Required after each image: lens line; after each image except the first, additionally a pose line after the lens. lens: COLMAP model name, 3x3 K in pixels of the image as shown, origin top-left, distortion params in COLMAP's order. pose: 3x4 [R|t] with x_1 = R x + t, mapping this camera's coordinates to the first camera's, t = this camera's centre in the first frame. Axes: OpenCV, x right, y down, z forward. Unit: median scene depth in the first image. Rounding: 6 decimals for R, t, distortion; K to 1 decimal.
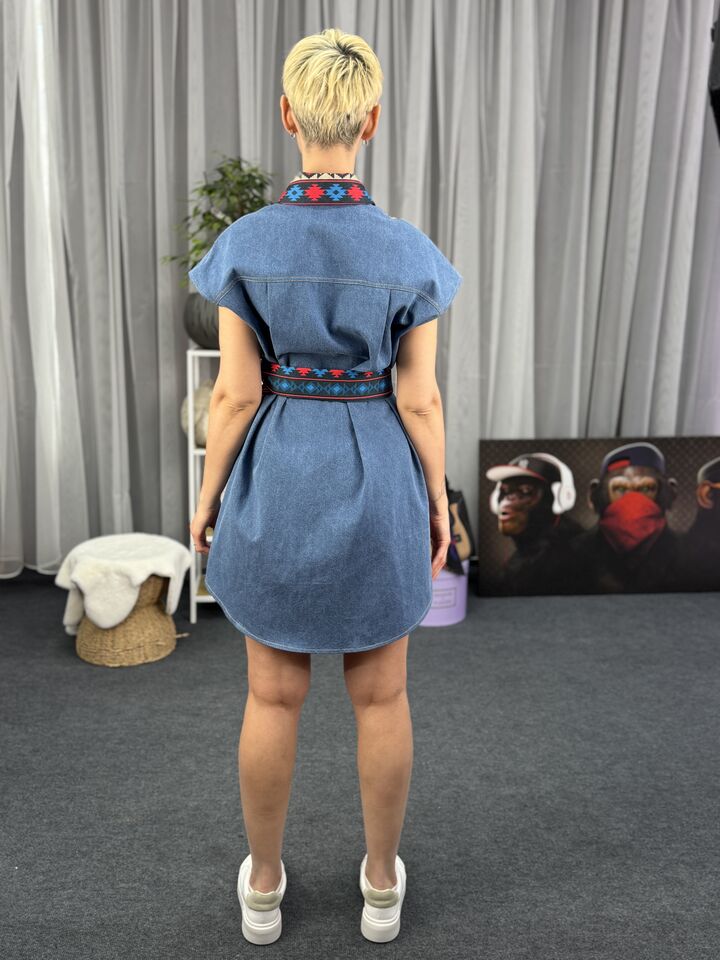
lens RADIAL K [[938.3, 0, 373.3], [0, 938.3, 473.6], [0, 0, 1]] dist [0.055021, 0.000000]
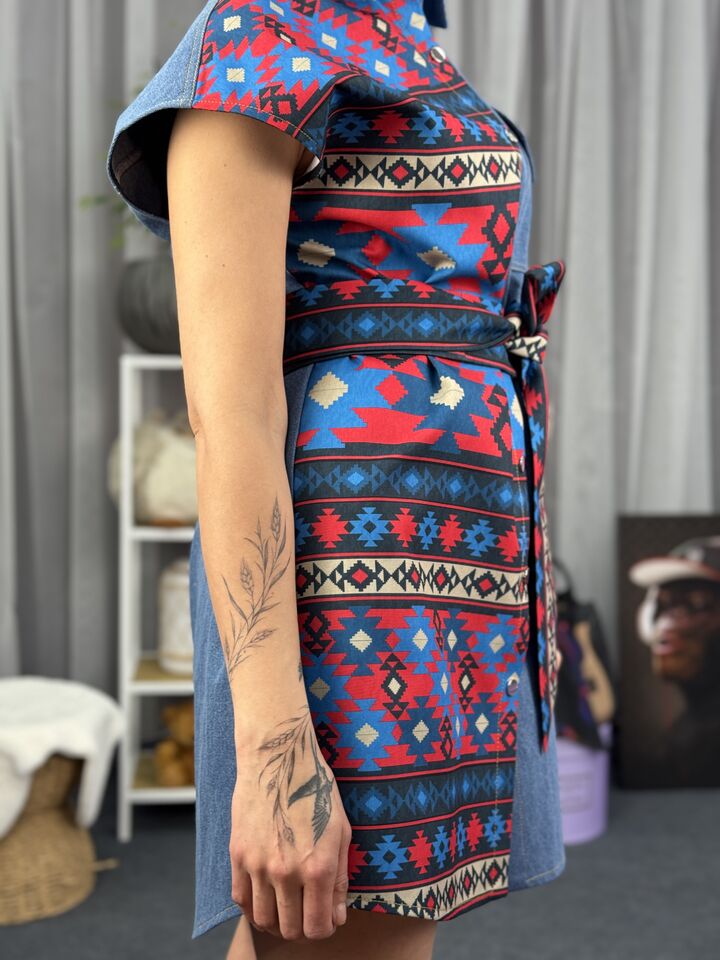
lens RADIAL K [[1379.3, 0, 371.0], [0, 1379.3, 473.9], [0, 0, 1]] dist [0.113195, 0.000000]
pose [[0.999990, -0.003742, 0.002433, -0.047475], [0.003950, 0.995732, -0.092203, 0.019640], [-0.002078, 0.092212, 0.995737, 0.159144]]
